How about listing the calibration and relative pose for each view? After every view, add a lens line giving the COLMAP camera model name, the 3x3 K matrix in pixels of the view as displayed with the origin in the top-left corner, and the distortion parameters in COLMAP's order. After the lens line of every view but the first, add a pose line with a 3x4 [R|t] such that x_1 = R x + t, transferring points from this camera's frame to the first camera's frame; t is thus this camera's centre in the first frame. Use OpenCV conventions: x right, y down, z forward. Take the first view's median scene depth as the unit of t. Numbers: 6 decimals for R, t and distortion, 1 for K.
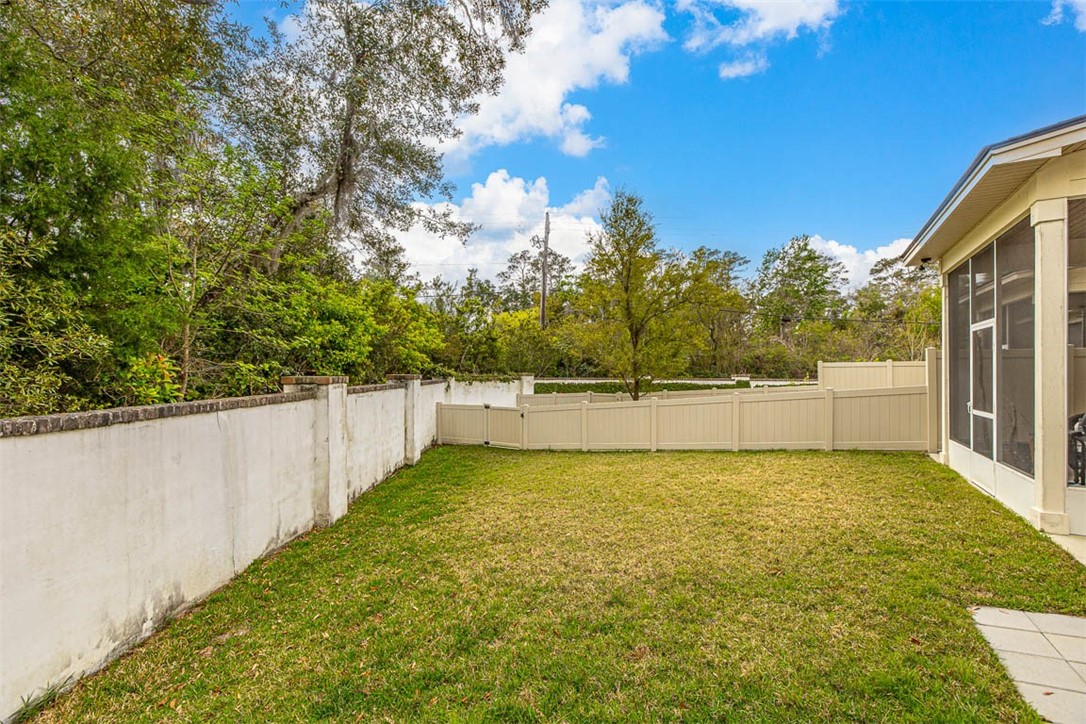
lens RADIAL K [[465.1, 0, 542.2], [0, 465.1, 376.0], [0, 0, 1]] dist [-0.001006, 0.000052]
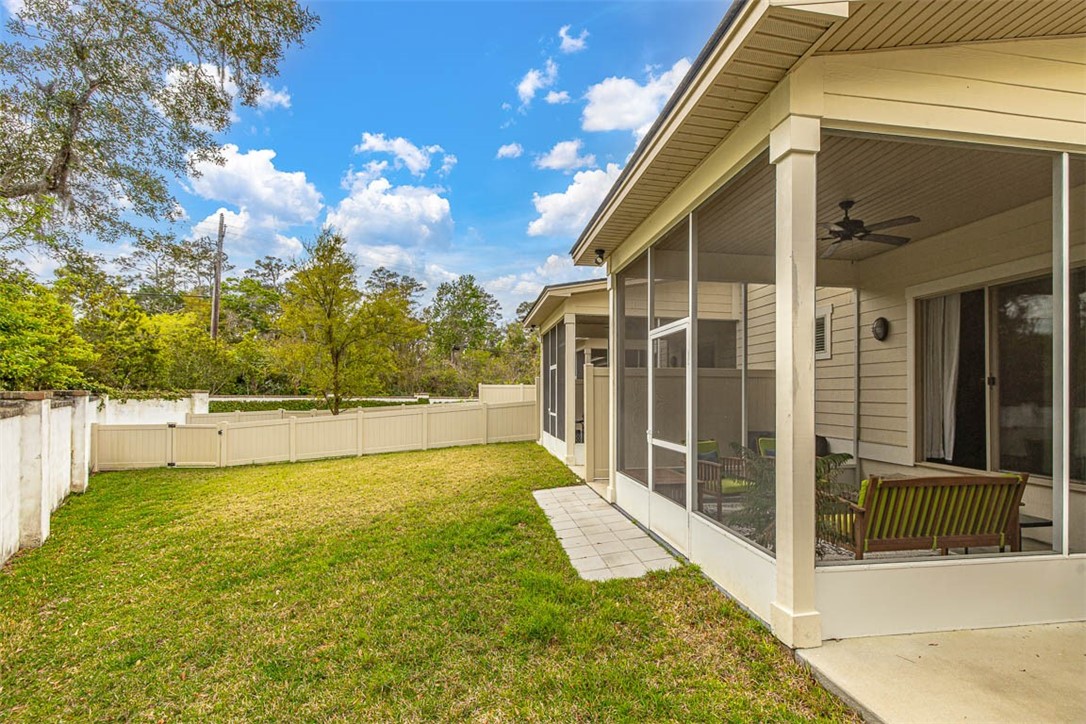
lens RADIAL K [[478.6, 0, 541.1], [0, 478.6, 390.3], [0, 0, 1]] dist [-0.000295, -0.000041]
pose [[0.788254, 0.009345, 0.615279, -0.118688], [-0.003574, 0.999937, -0.010609, 0.002247], [-0.615340, 0.006163, 0.788238, -0.205811]]
